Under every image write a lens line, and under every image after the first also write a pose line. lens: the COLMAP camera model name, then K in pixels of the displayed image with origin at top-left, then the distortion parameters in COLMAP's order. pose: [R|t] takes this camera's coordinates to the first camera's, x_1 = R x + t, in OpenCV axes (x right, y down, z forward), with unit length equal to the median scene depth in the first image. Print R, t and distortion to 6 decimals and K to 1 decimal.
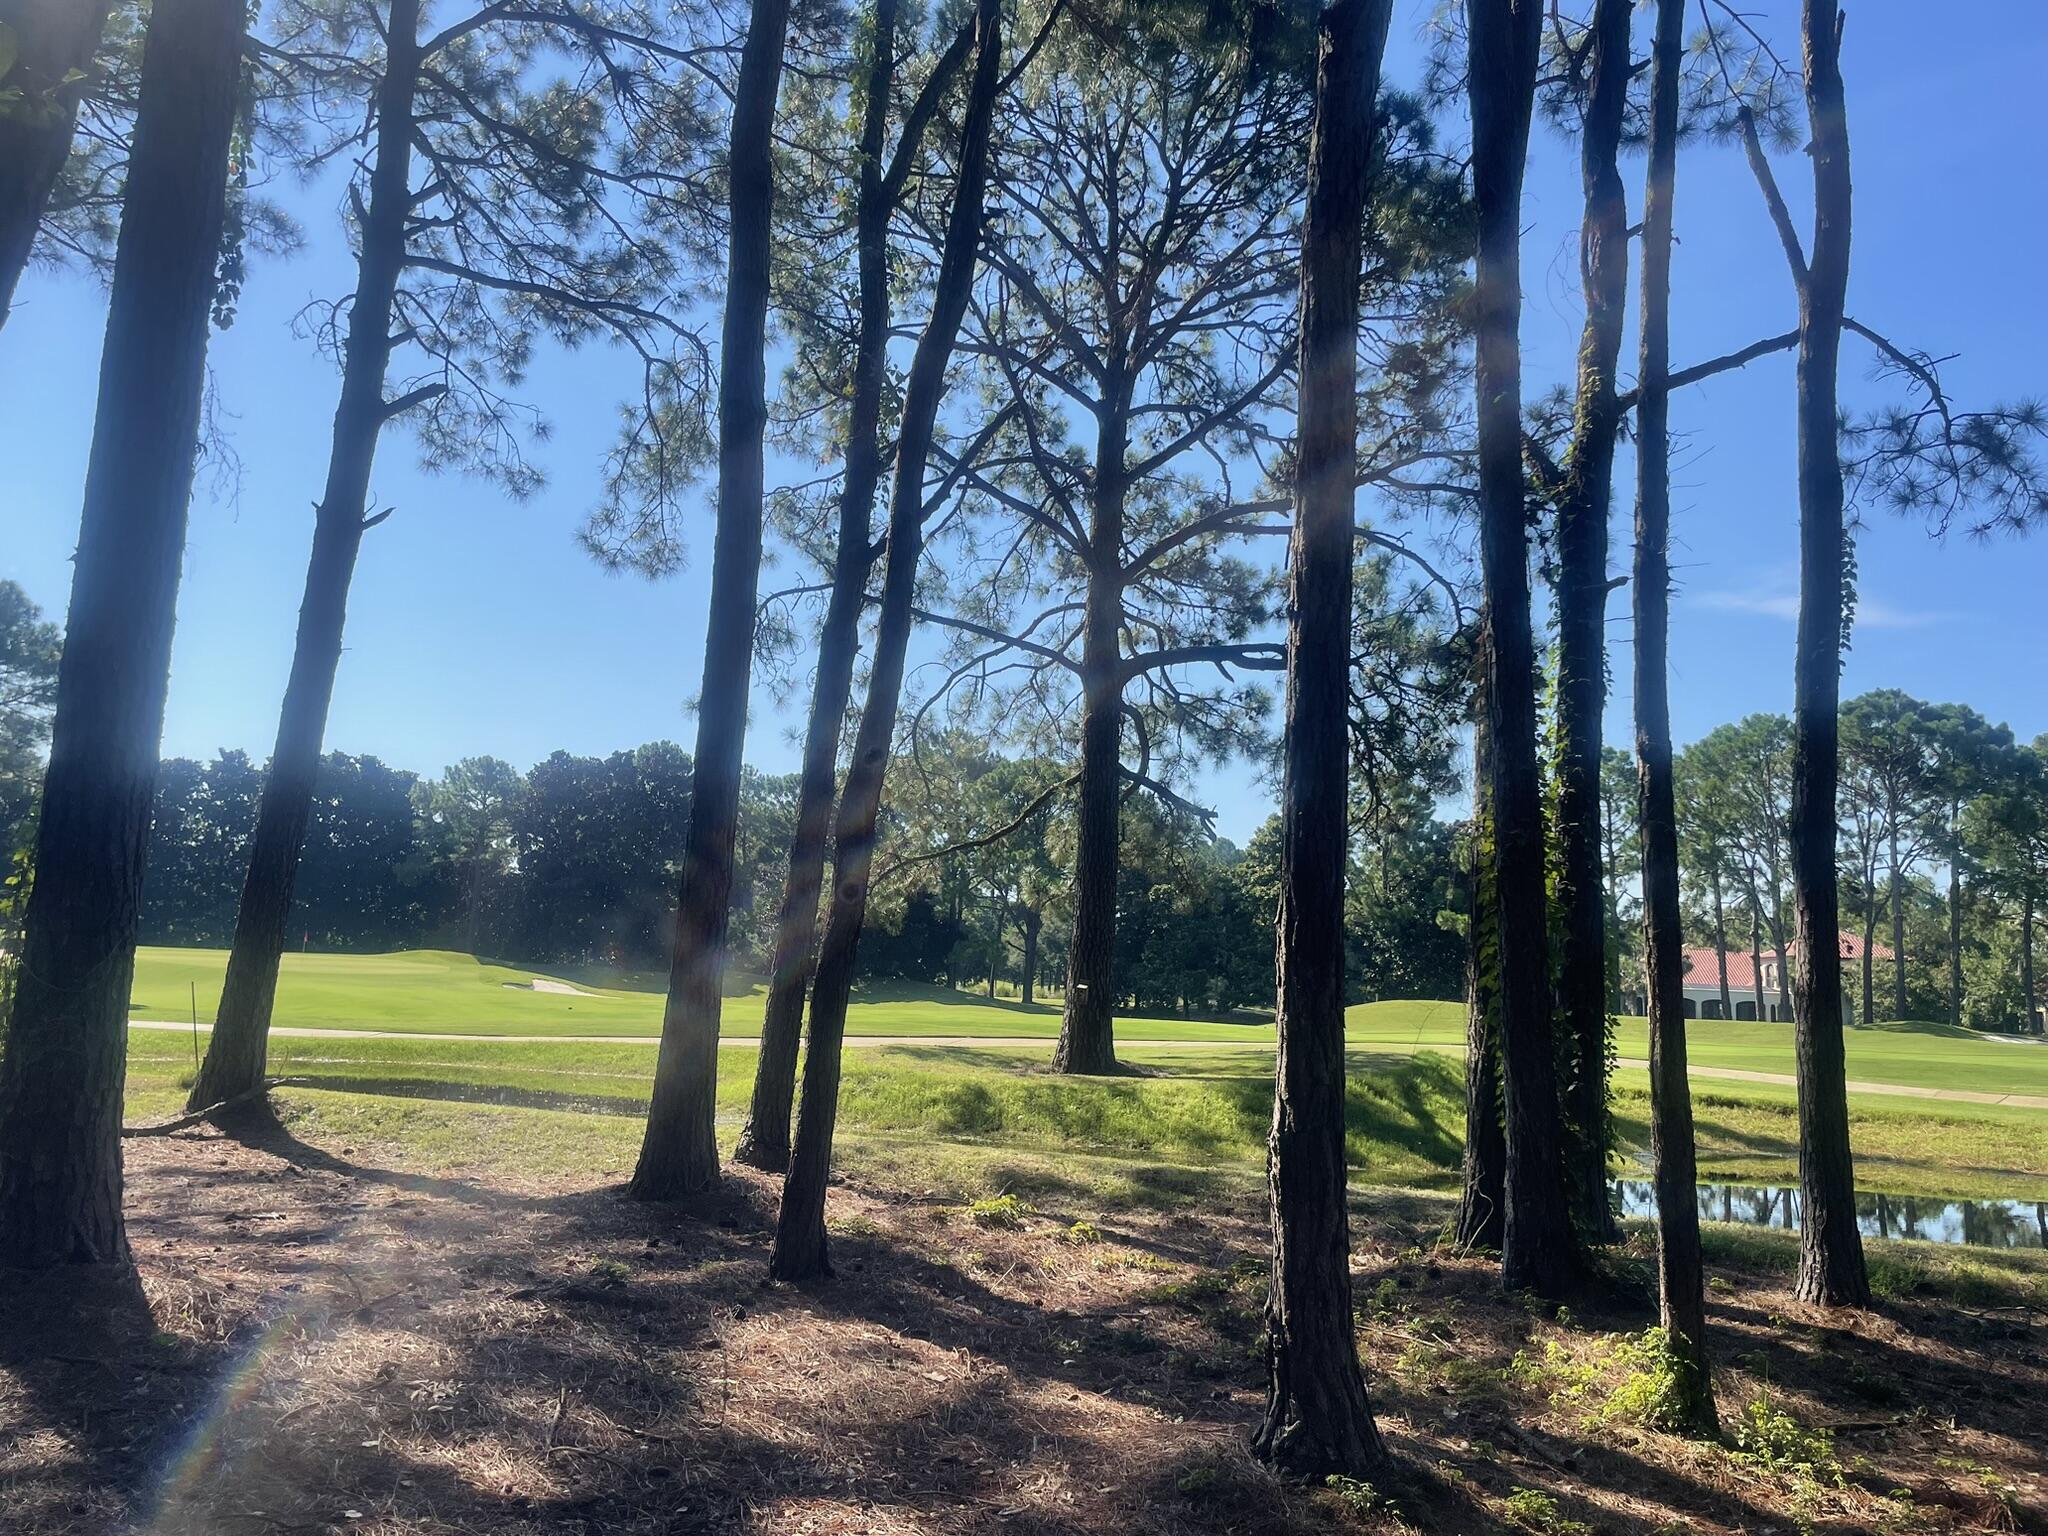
lens RADIAL K [[1542.1, 0, 1007.7], [0, 1542.1, 752.9], [0, 0, 1]] dist [0.096679, -0.124072]
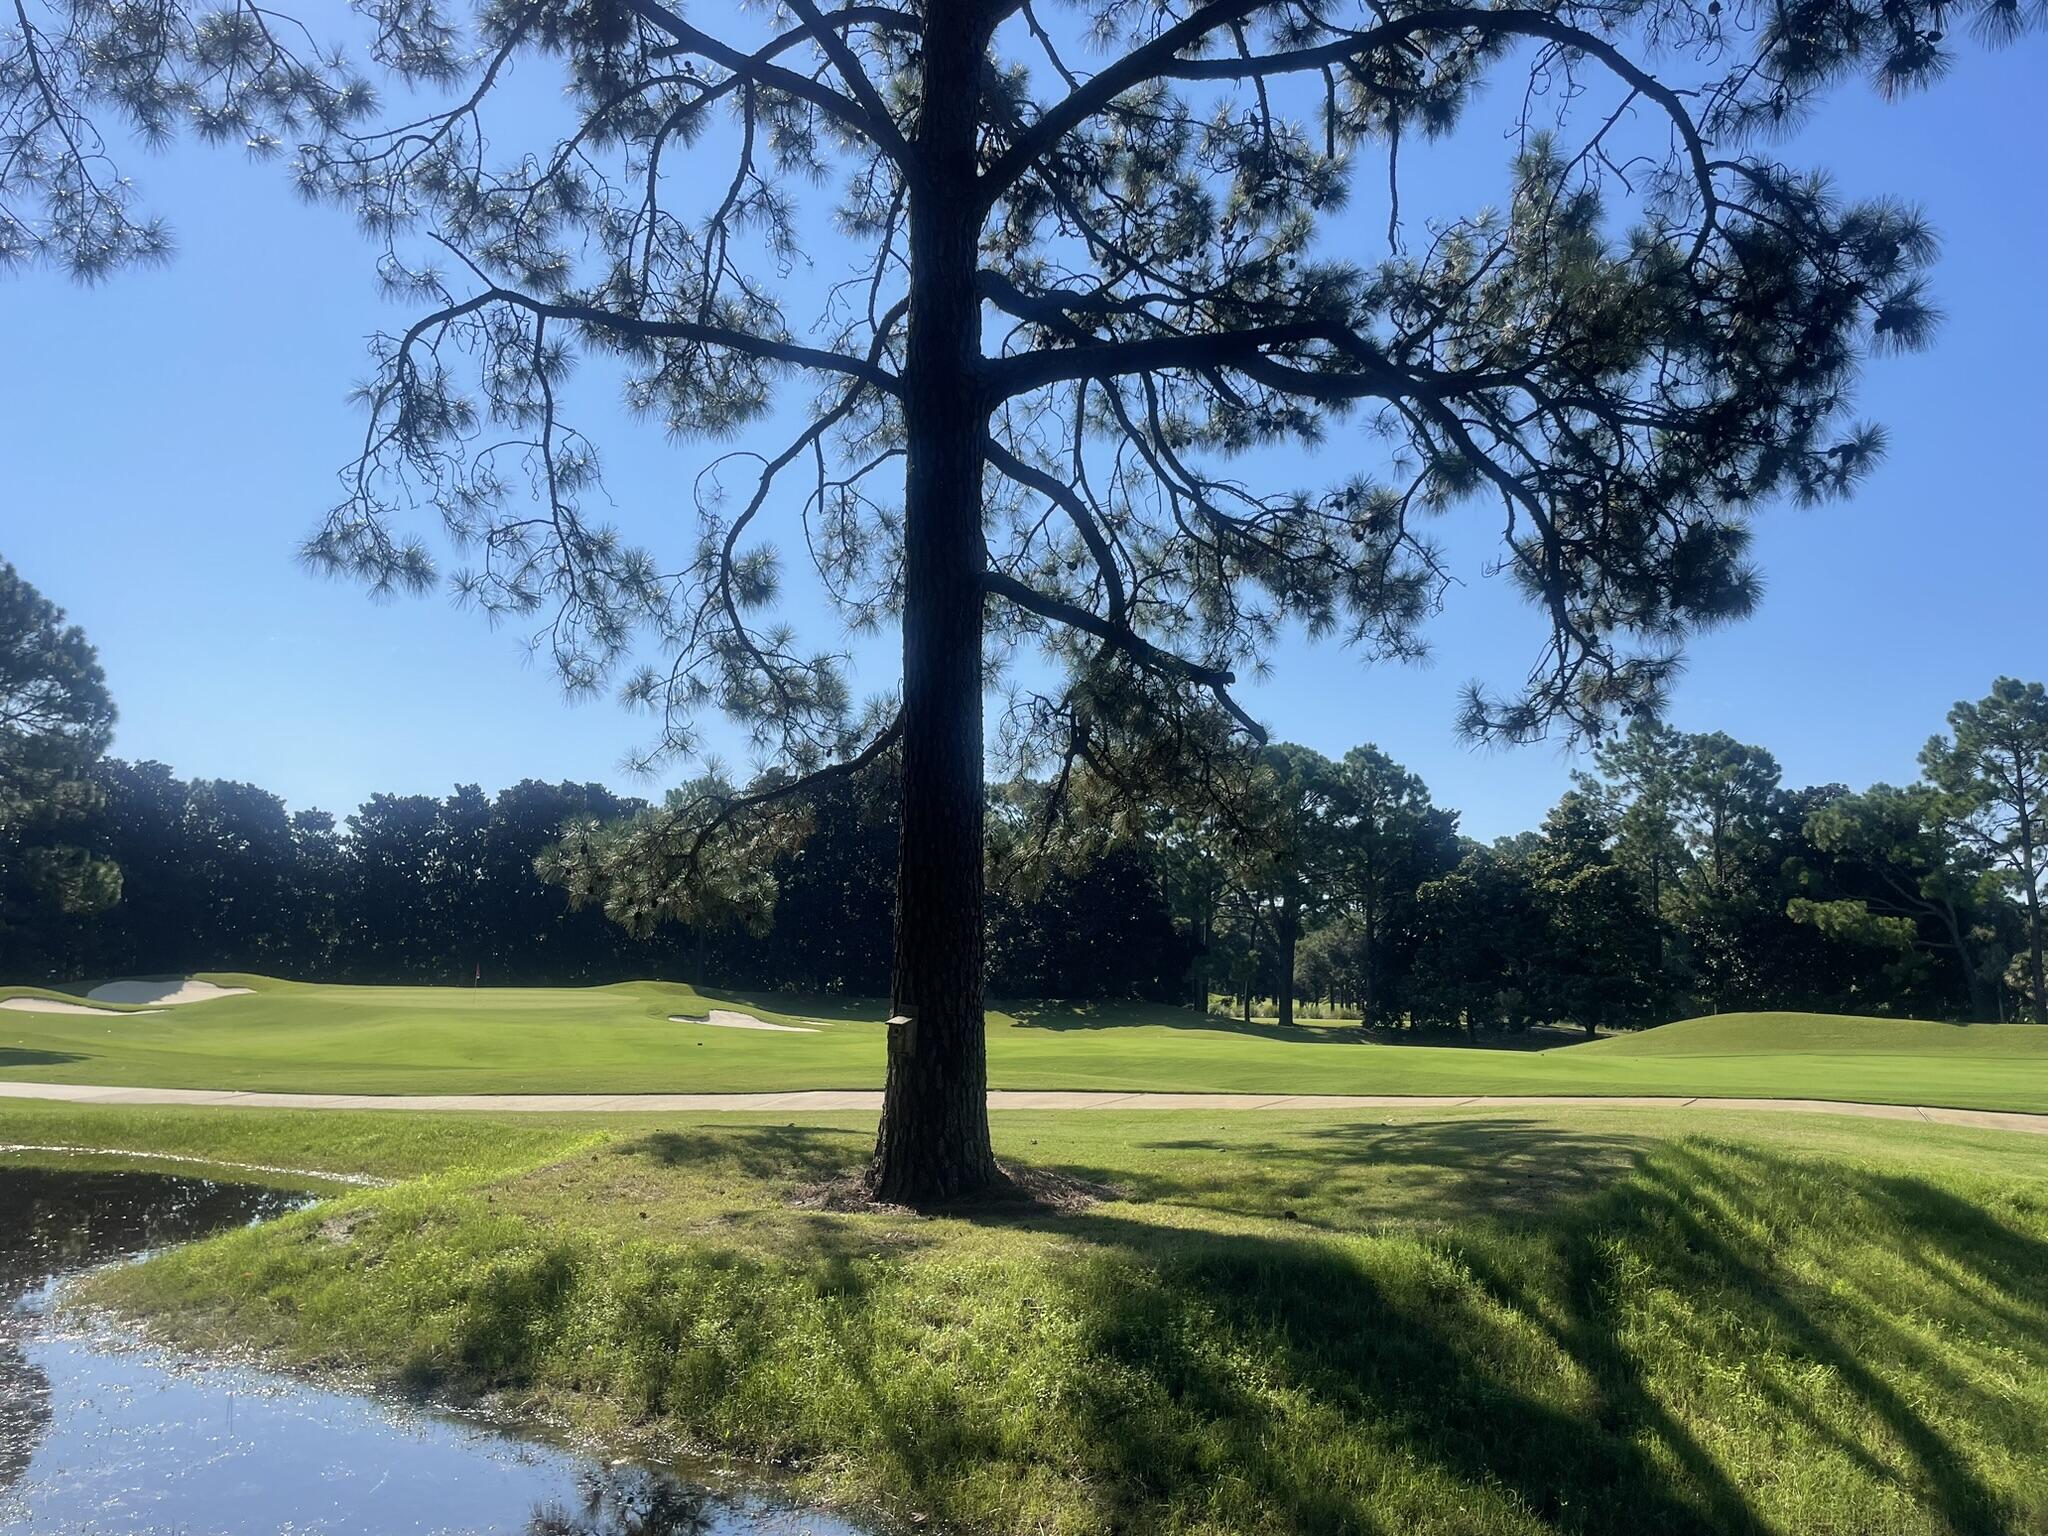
lens RADIAL K [[1542.1, 0, 1011.0], [0, 1542.1, 777.8], [0, 0, 1]] dist [0.096679, -0.124072]
pose [[0.979612, -0.053480, -0.193650, 0.161878], [0.054010, 0.998537, -0.002549, 0.070880], [0.193503, -0.007962, 0.981067, 0.481862]]
